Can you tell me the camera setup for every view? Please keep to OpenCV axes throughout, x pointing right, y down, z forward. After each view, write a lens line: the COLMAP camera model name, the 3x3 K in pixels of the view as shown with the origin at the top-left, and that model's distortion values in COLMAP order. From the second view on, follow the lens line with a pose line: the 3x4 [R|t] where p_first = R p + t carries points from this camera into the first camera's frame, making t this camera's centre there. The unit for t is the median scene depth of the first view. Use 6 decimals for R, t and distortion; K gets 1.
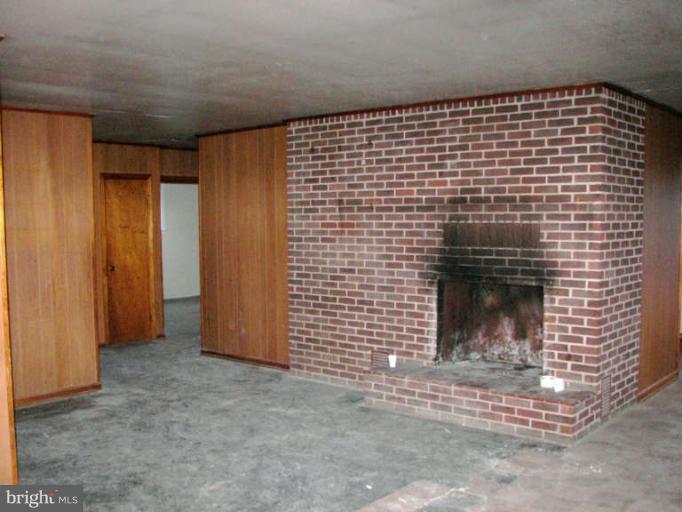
lens RADIAL K [[744.1, 0, 341.0], [0, 744.1, 256.0], [0, 0, 1]] dist [-0.214228, 0.250304]
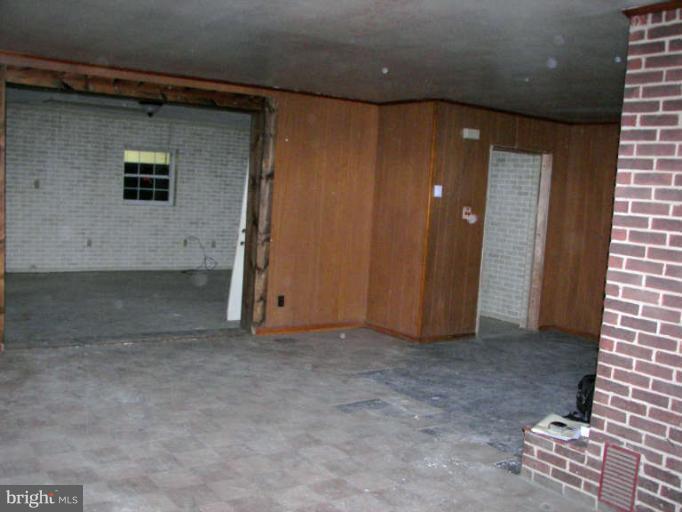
lens RADIAL K [[744.1, 0, 341.0], [0, 744.1, 256.0], [0, 0, 1]] dist [-0.214228, 0.250304]
pose [[-0.259217, 0.087010, -0.961892, 1.316188], [-0.112727, 0.986401, 0.119605, -0.078325], [0.959218, 0.139435, -0.245884, 1.099002]]
